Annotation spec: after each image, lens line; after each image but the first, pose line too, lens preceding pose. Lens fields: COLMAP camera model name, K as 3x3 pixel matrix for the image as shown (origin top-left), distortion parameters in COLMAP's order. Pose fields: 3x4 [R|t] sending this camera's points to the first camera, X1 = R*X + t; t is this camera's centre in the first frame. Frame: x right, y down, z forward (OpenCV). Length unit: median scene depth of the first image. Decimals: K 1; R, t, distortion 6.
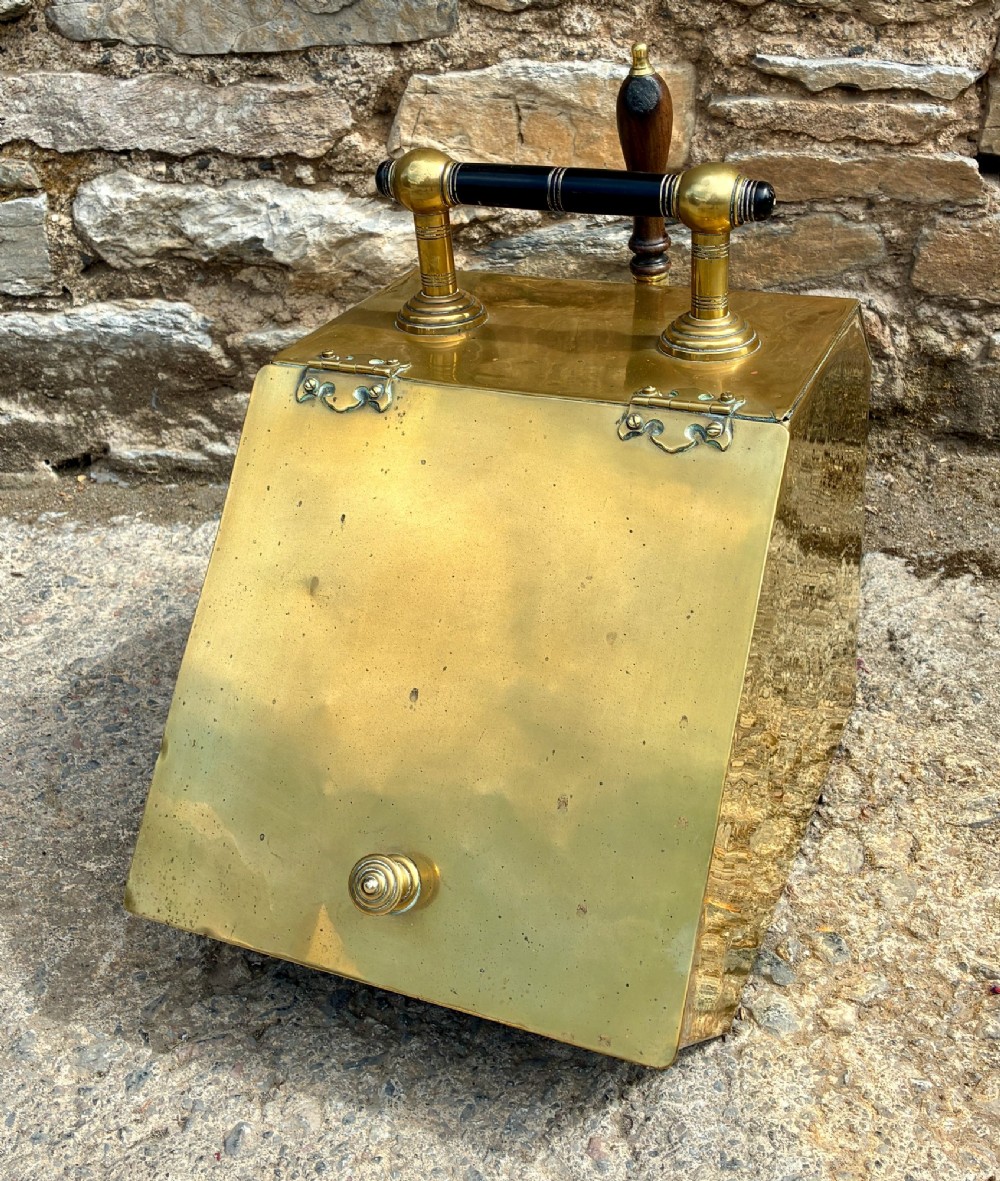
lens RADIAL K [[1451.3, 0, 532.6], [0, 1451.3, 496.8], [0, 0, 1]] dist [0.023832, -0.068494]
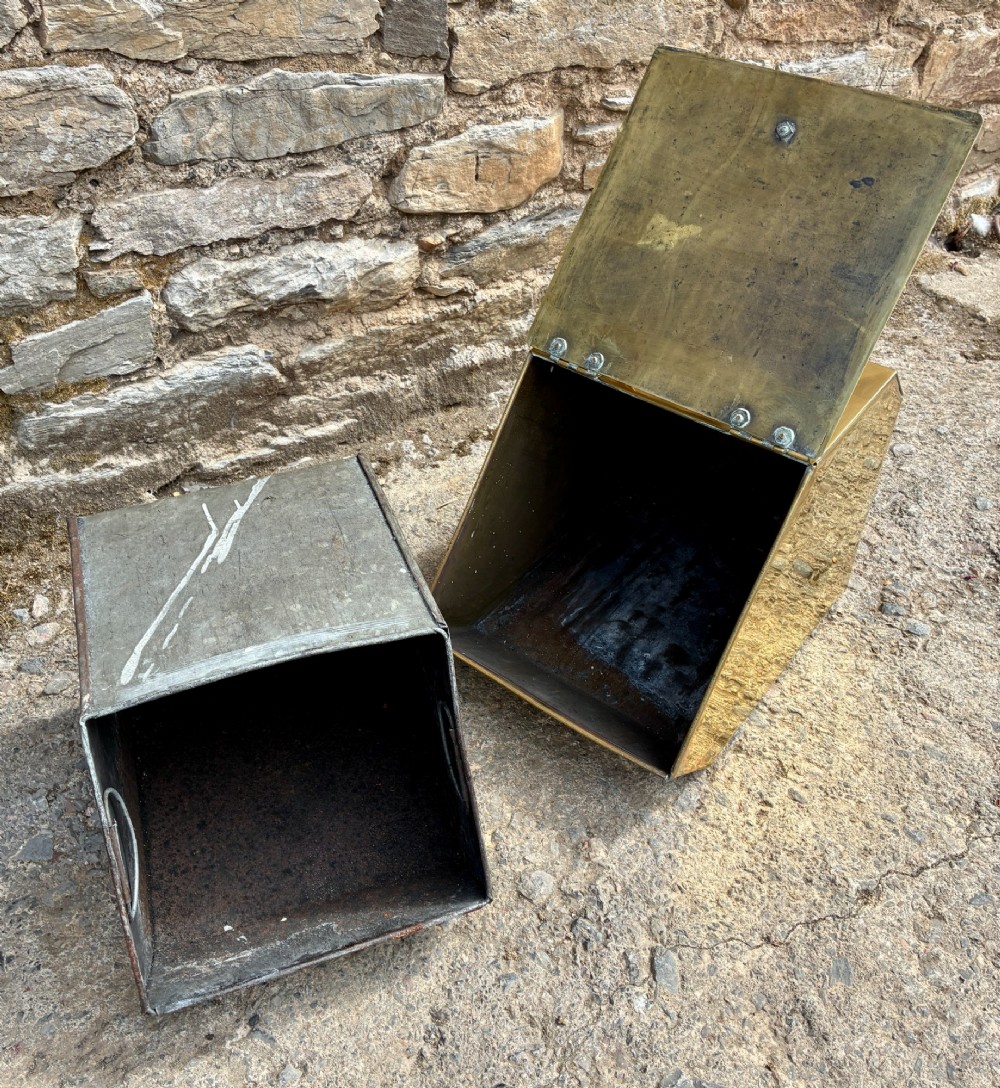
lens RADIAL K [[1081.7, 0, 465.4], [0, 1081.7, 509.7], [0, 0, 1]] dist [0.010092, 0.015577]
pose [[0.800665, -0.340969, 0.492622, -0.667541], [0.229528, 0.934092, 0.273477, -0.234395], [-0.553401, -0.105893, 0.826156, 0.066404]]
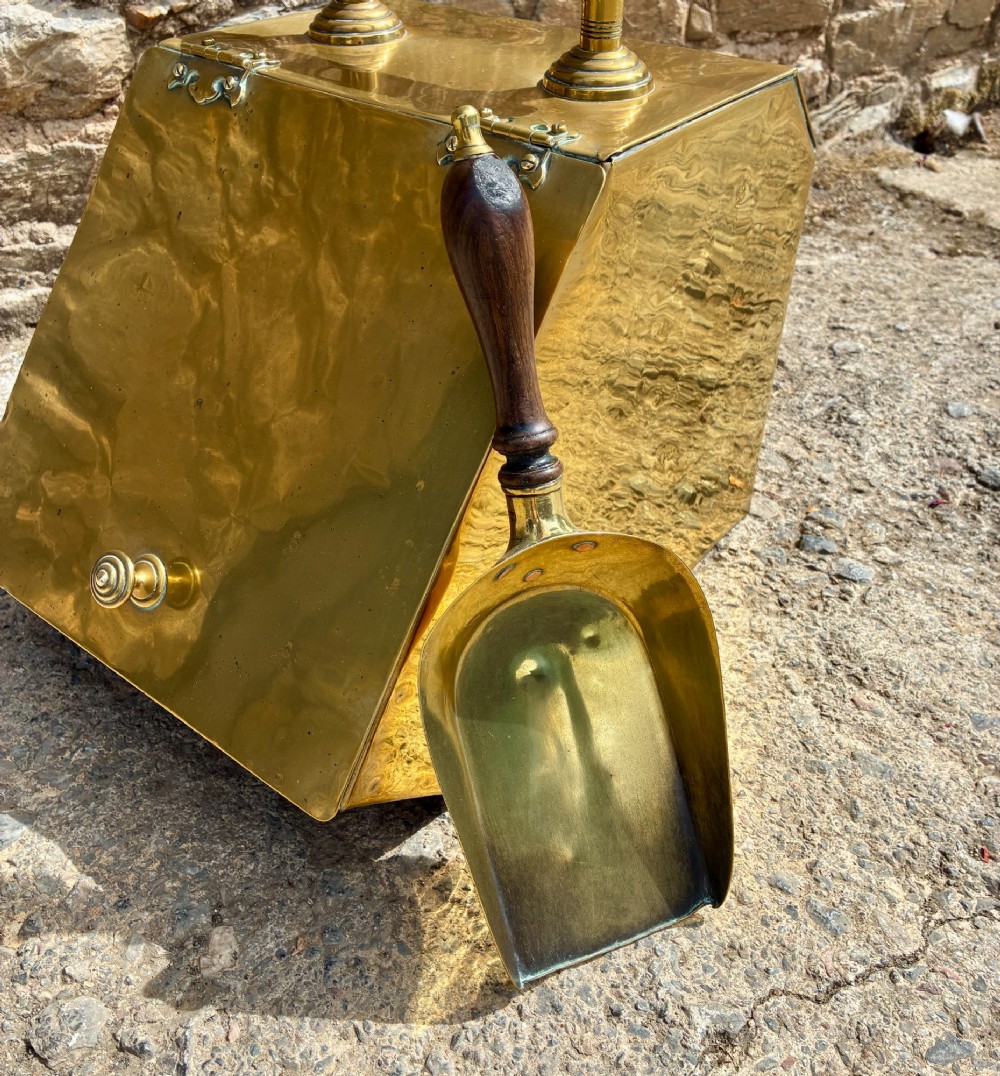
lens RADIAL K [[1022.9, 0, 512.3], [0, 1022.9, 535.5], [0, 0, 1]] dist [0.003705, 0.005599]
pose [[0.789321, -0.322115, 0.522698, -0.342083], [0.219555, 0.943117, 0.249653, 0.021858], [-0.573382, -0.082296, 0.815144, 0.279650]]
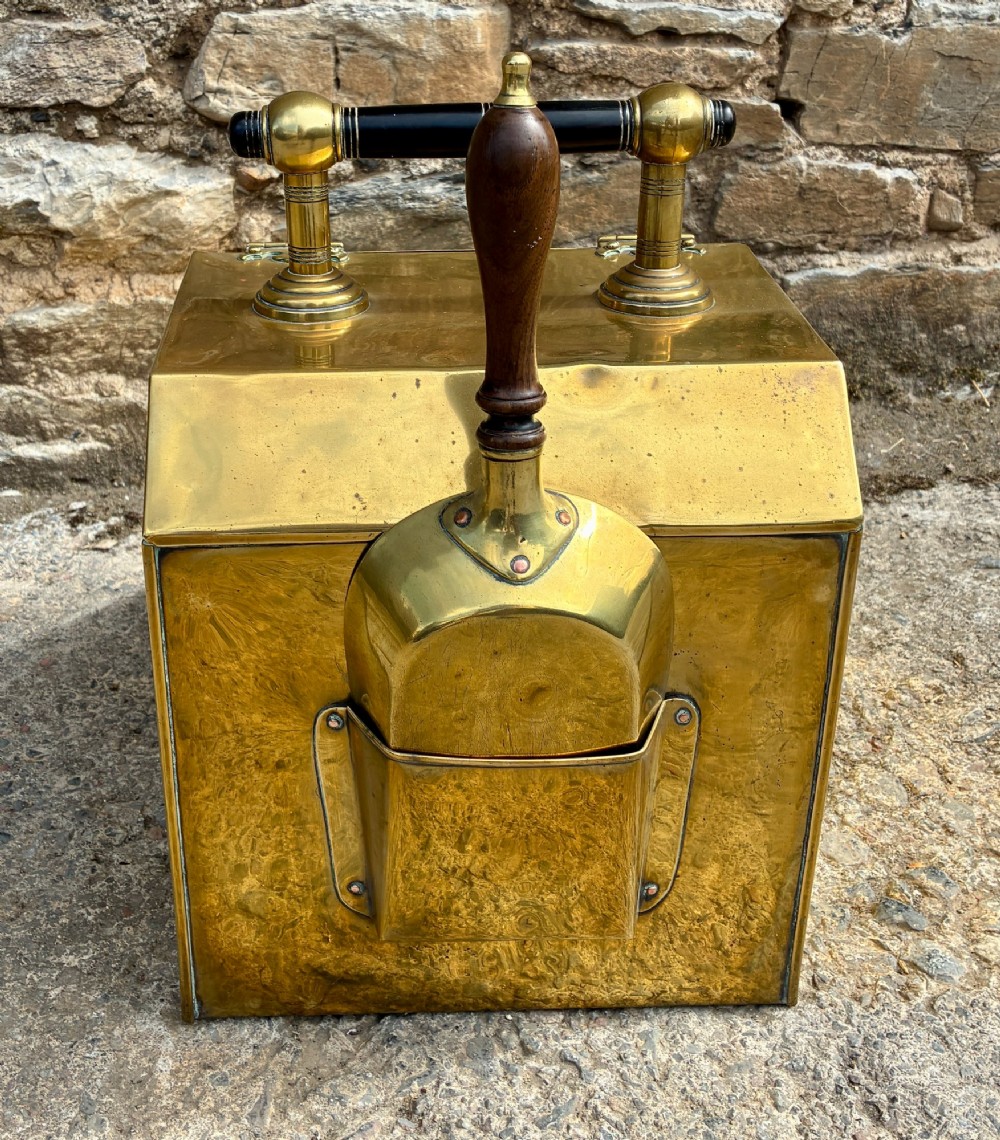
lens RADIAL K [[1449.1, 0, 444.5], [0, 1449.1, 437.9], [0, 0, 1]] dist [0.000347, 0.044627]
pose [[0.938219, -0.079668, 0.336747, -0.269953], [0.095633, 0.994932, -0.031062, 0.011307], [-0.332566, 0.061347, 0.941083, 0.127134]]
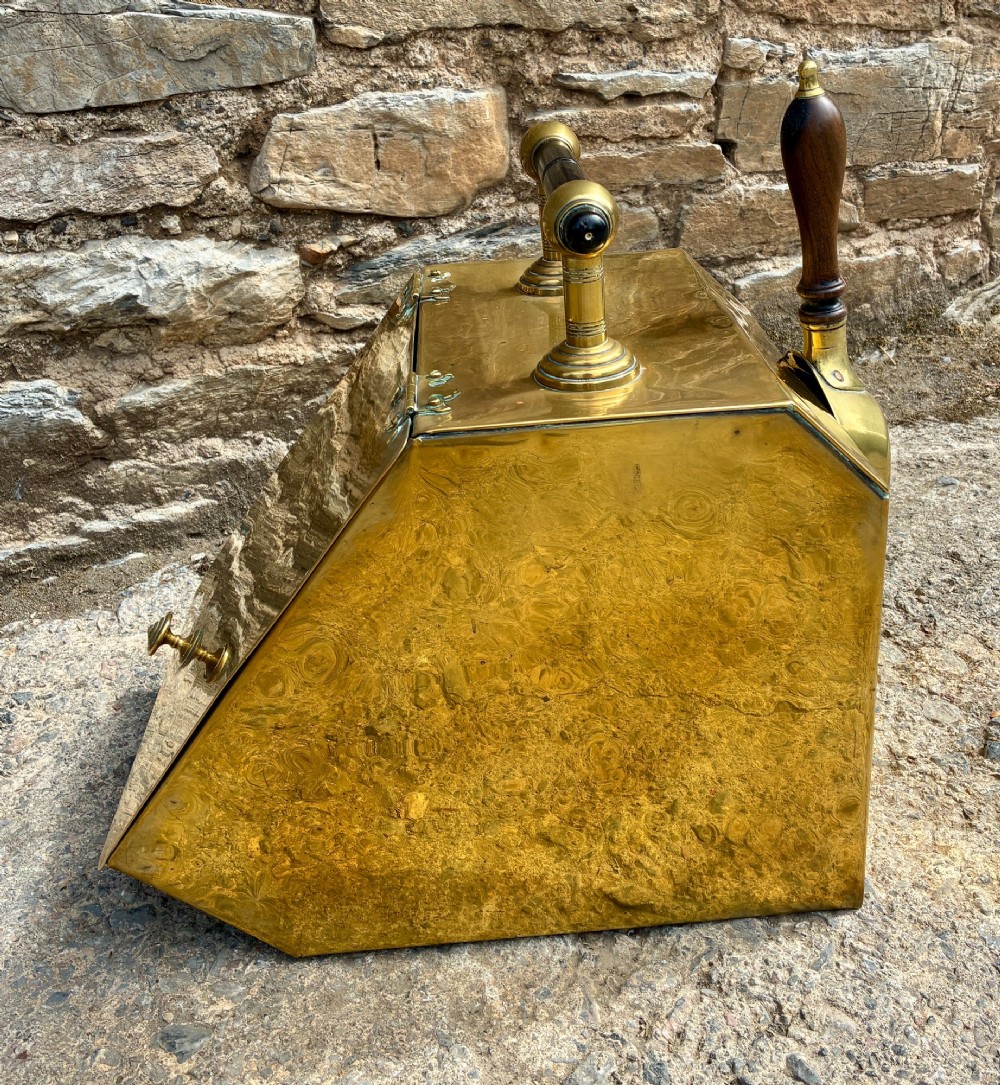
lens RADIAL K [[1237.8, 0, 530.0], [0, 1237.8, 430.3], [0, 0, 1]] dist [0.001617, 0.029188]
pose [[0.840369, -0.202989, 0.502569, -0.415028], [0.249456, 0.968033, -0.026136, -0.002562], [-0.481199, 0.147333, 0.864142, 0.175564]]
